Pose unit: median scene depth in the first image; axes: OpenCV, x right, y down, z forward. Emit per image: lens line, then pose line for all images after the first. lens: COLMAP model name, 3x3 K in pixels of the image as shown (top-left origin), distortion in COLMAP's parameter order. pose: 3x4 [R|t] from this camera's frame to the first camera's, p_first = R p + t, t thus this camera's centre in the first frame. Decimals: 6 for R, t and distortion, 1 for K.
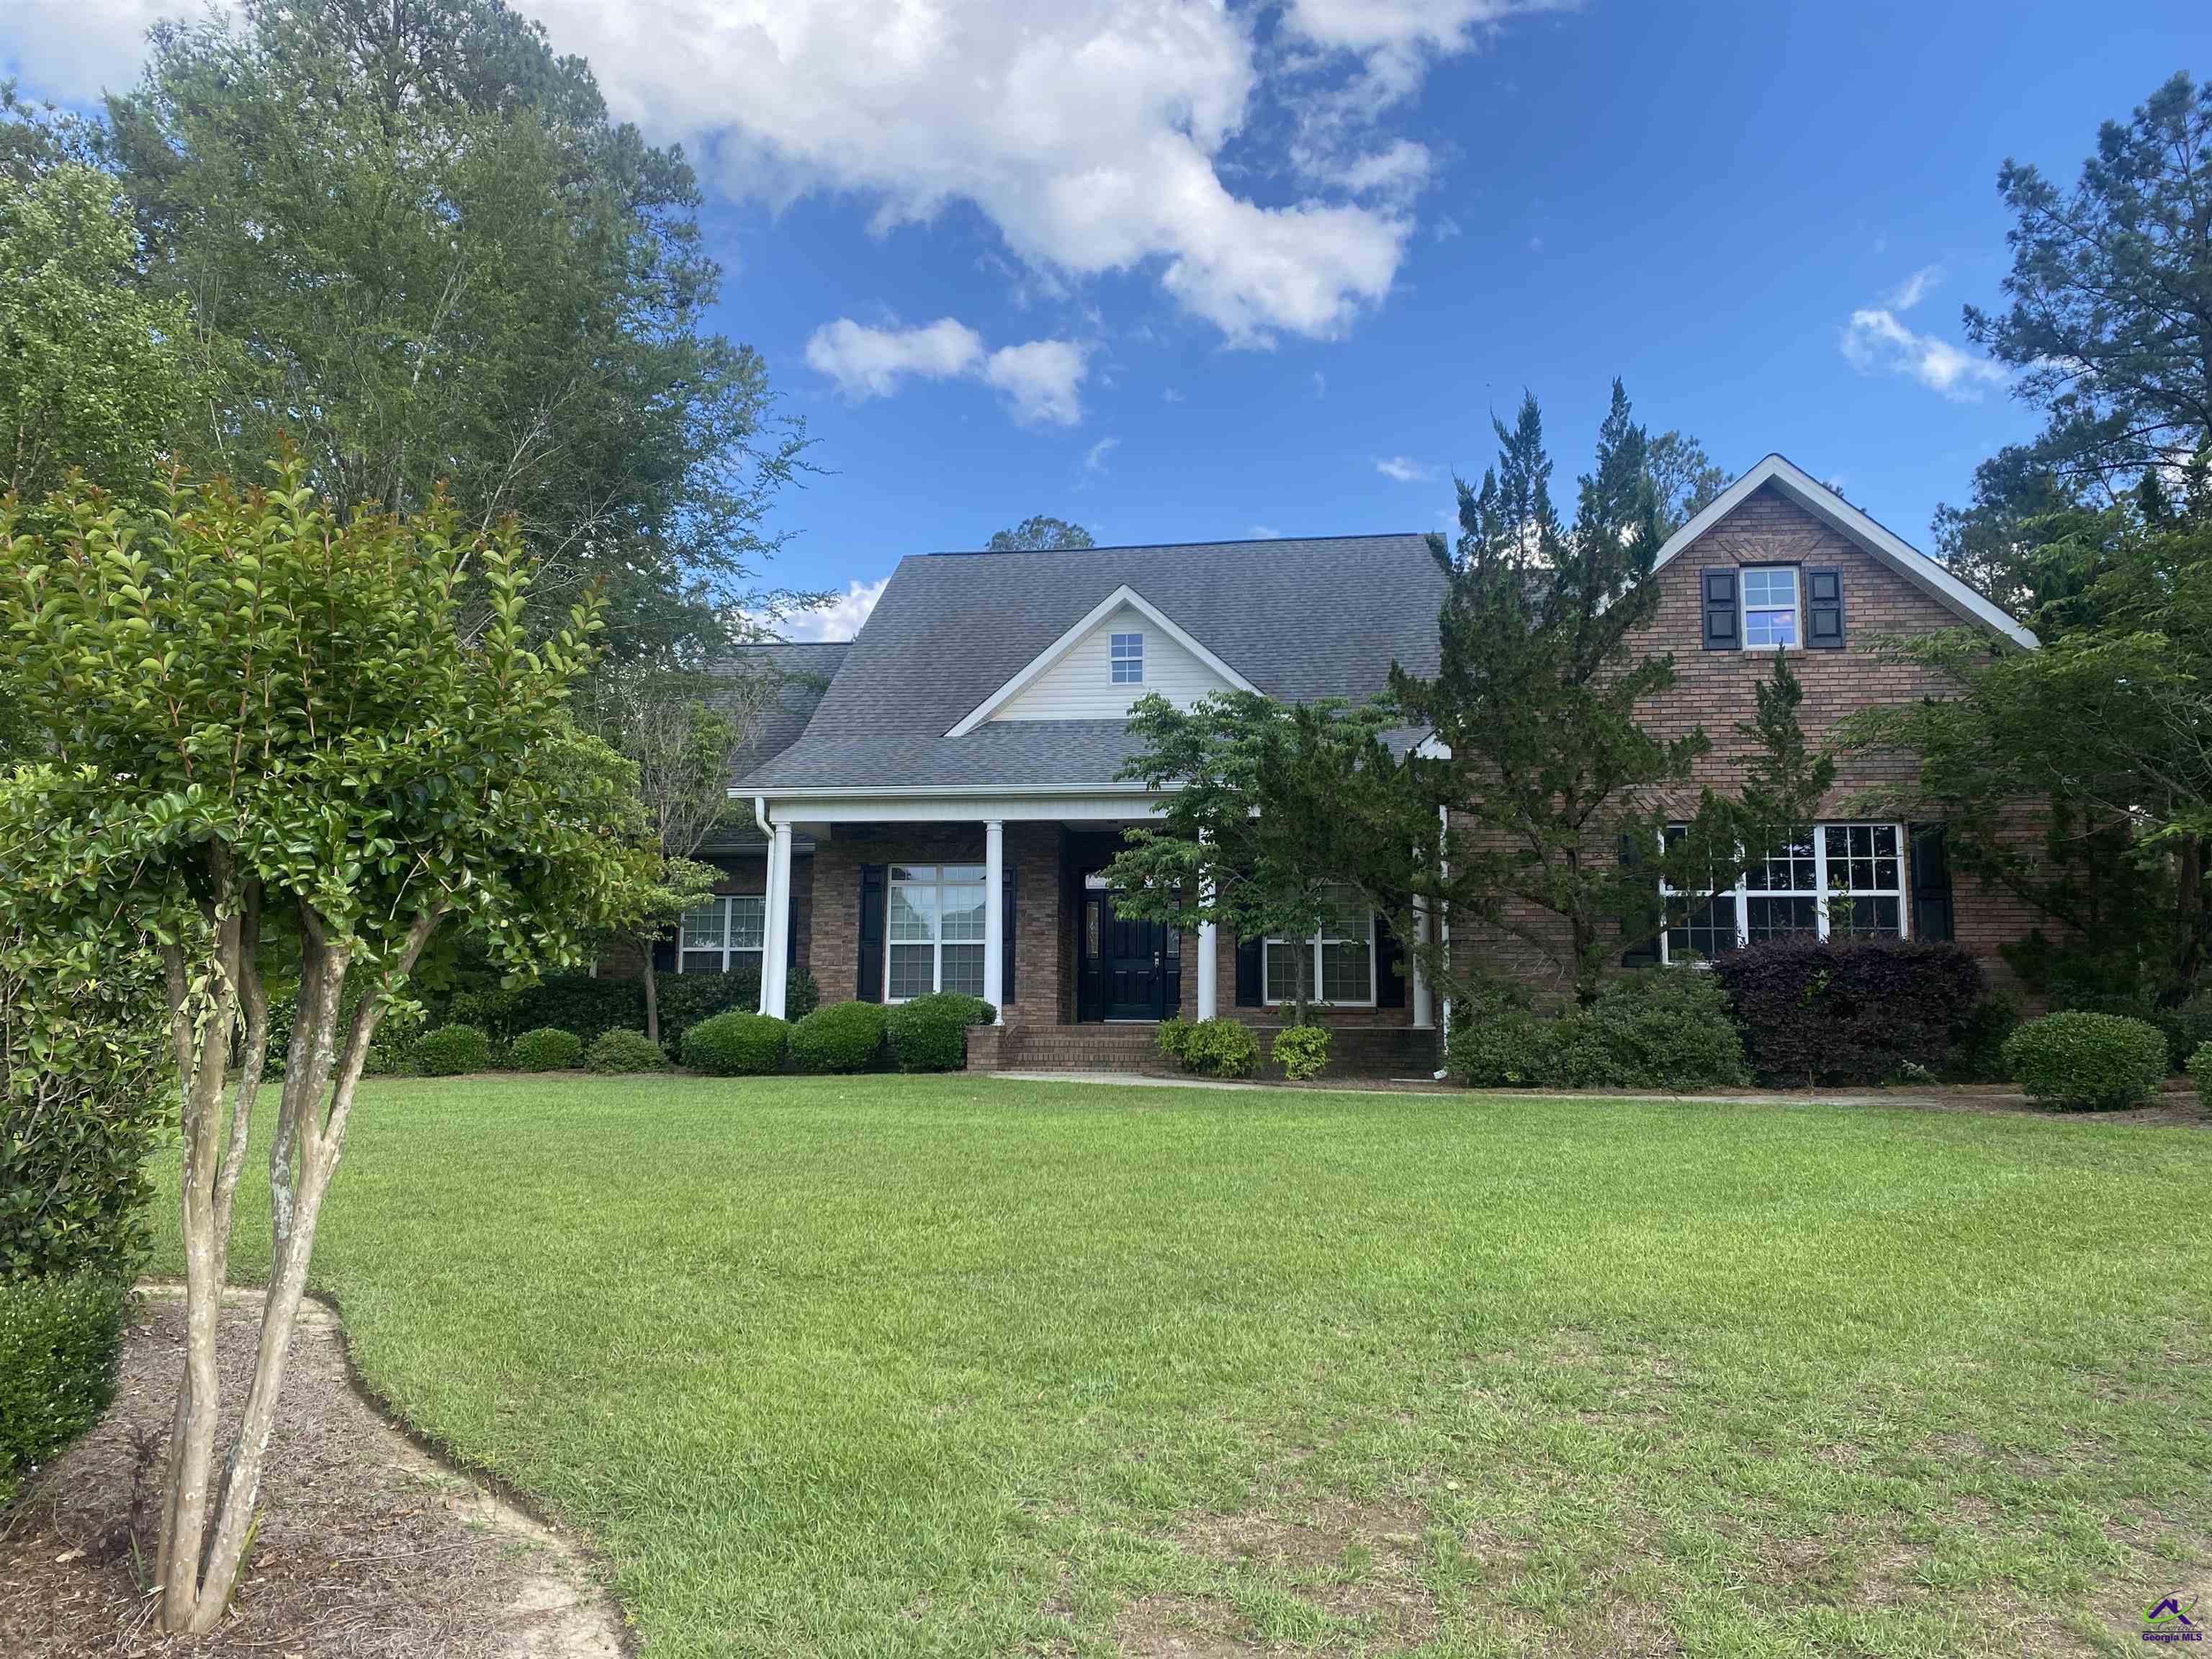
lens RADIAL K [[1708.5, 0, 1098.9], [0, 1708.5, 828.3], [0, 0, 1]] dist [0.045240, -0.015332]
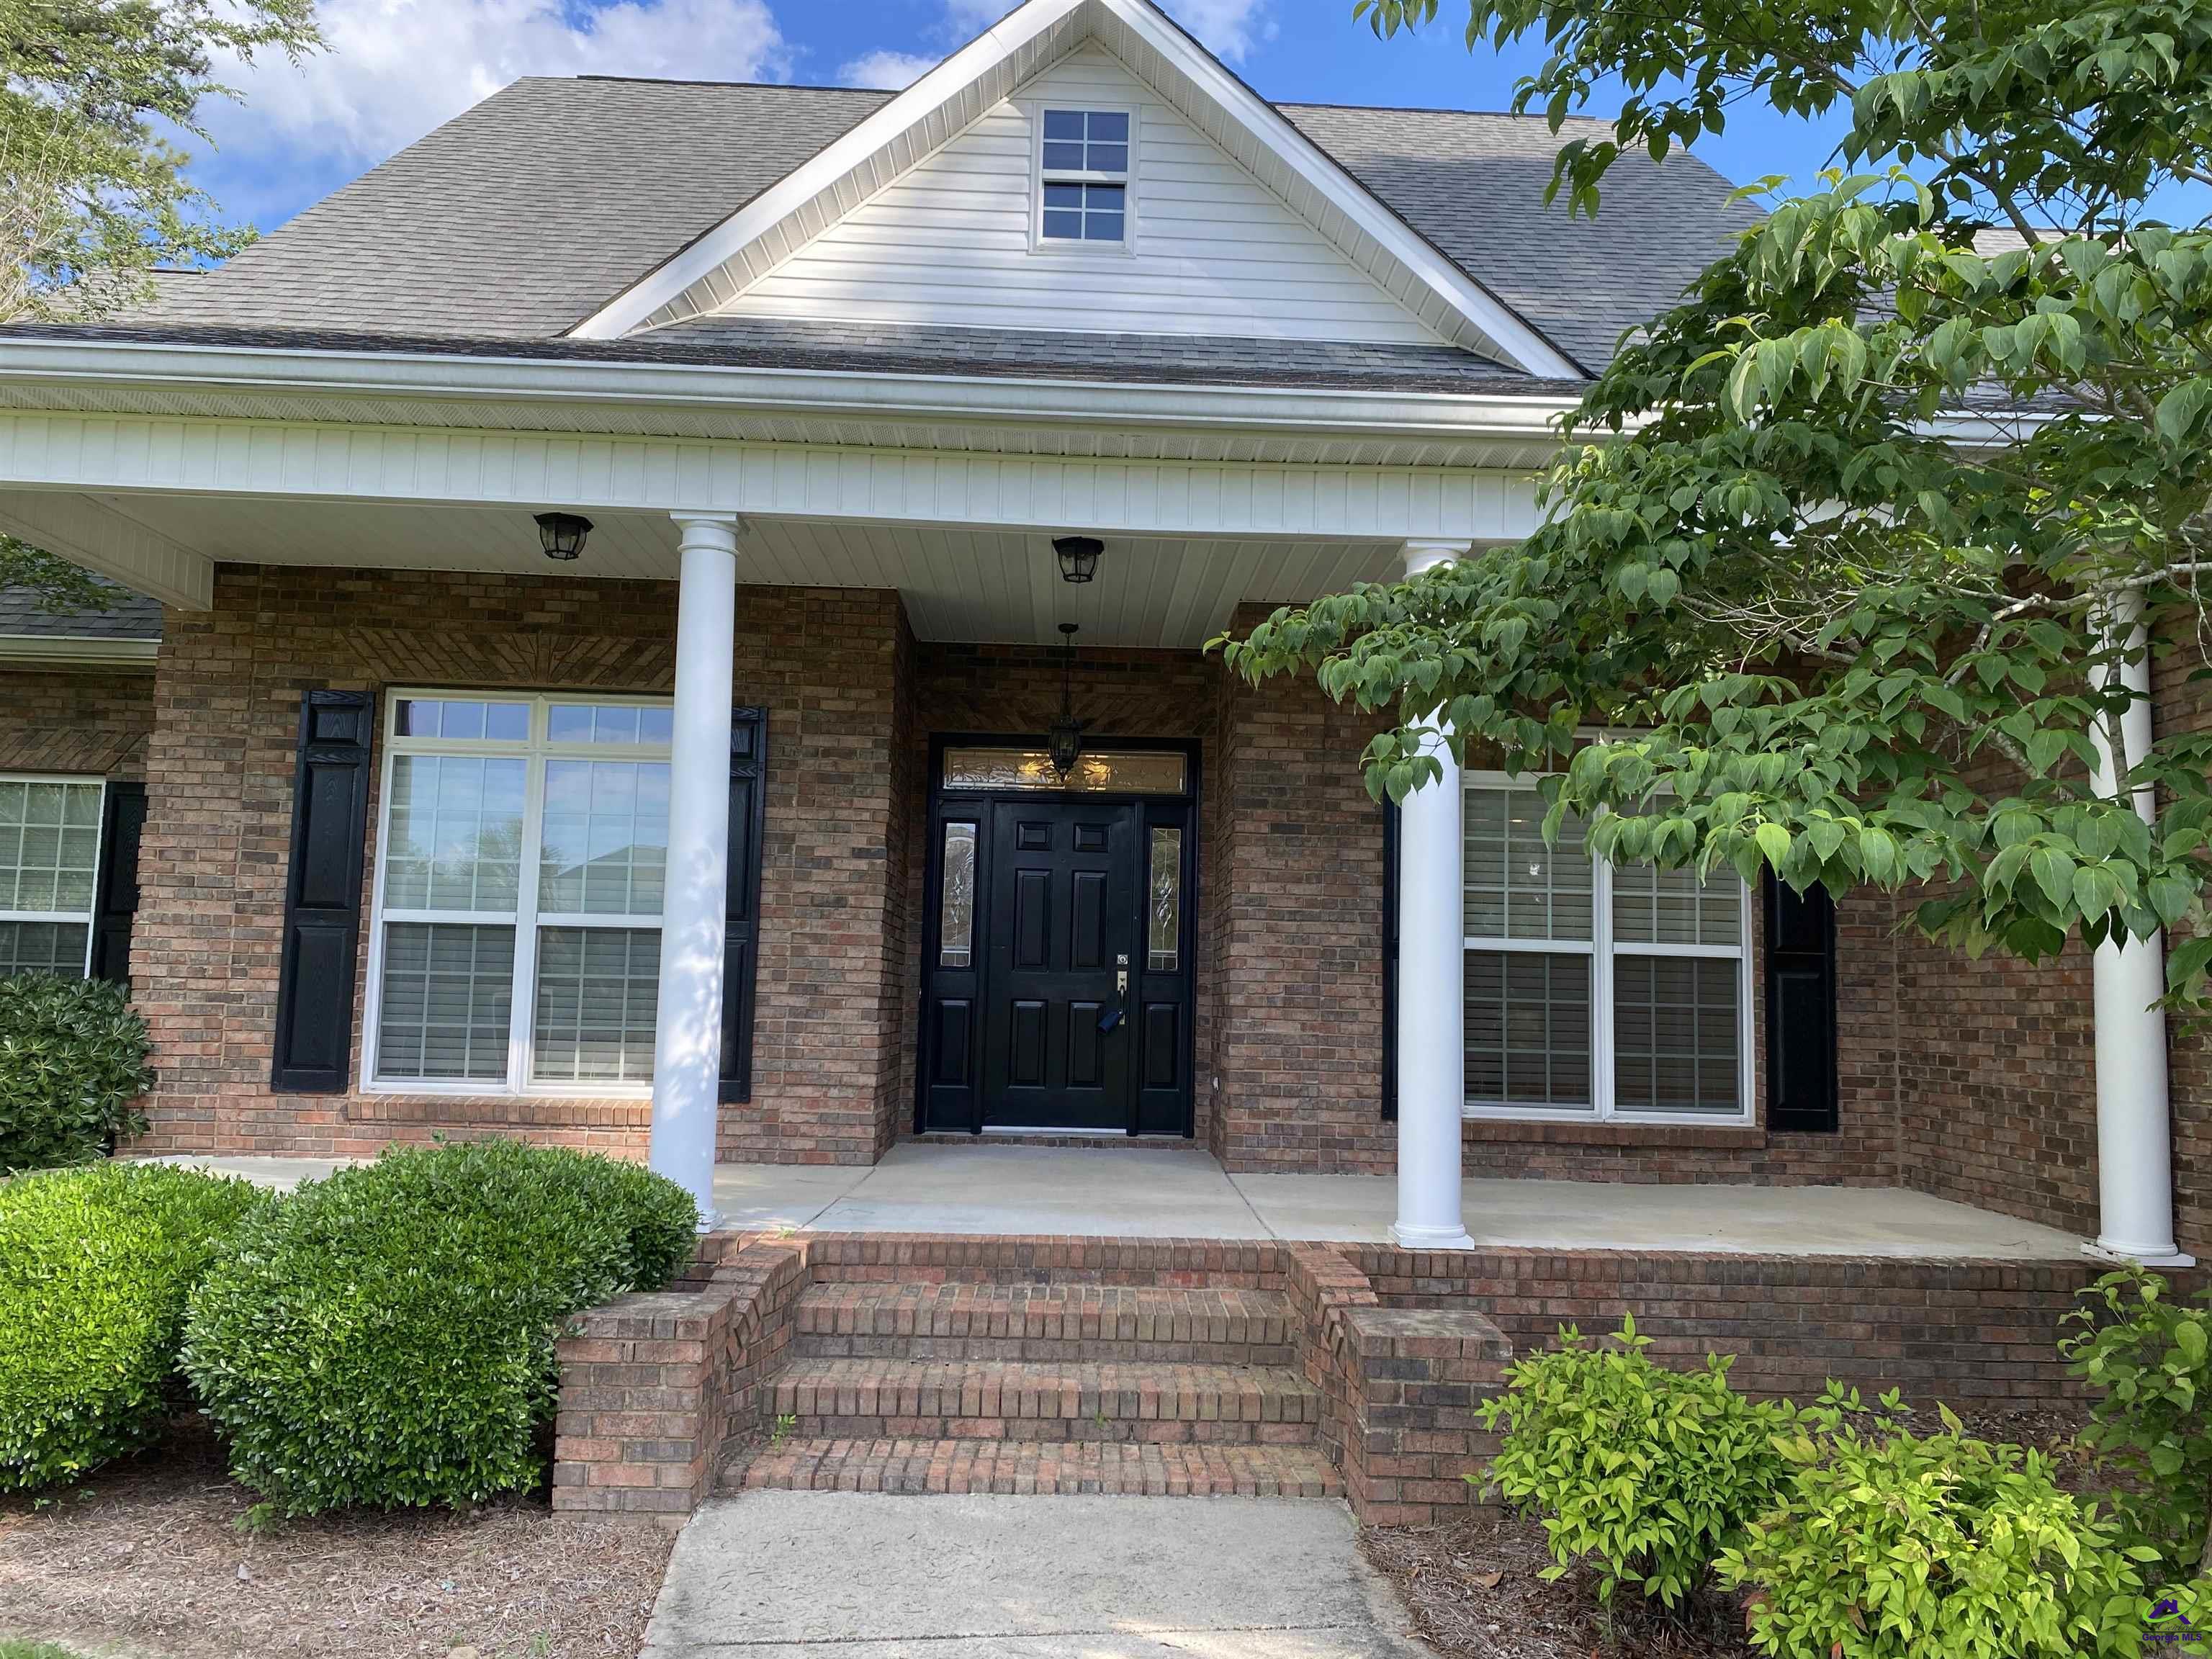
lens RADIAL K [[1708.5, 0, 1120.5], [0, 1708.5, 826.4], [0, 0, 1]] dist [0.045240, -0.015332]
pose [[0.982500, 0.035606, 0.182827, -0.040670], [-0.040072, 0.998981, 0.020790, 0.035887], [-0.181900, -0.027752, 0.982925, 0.635873]]
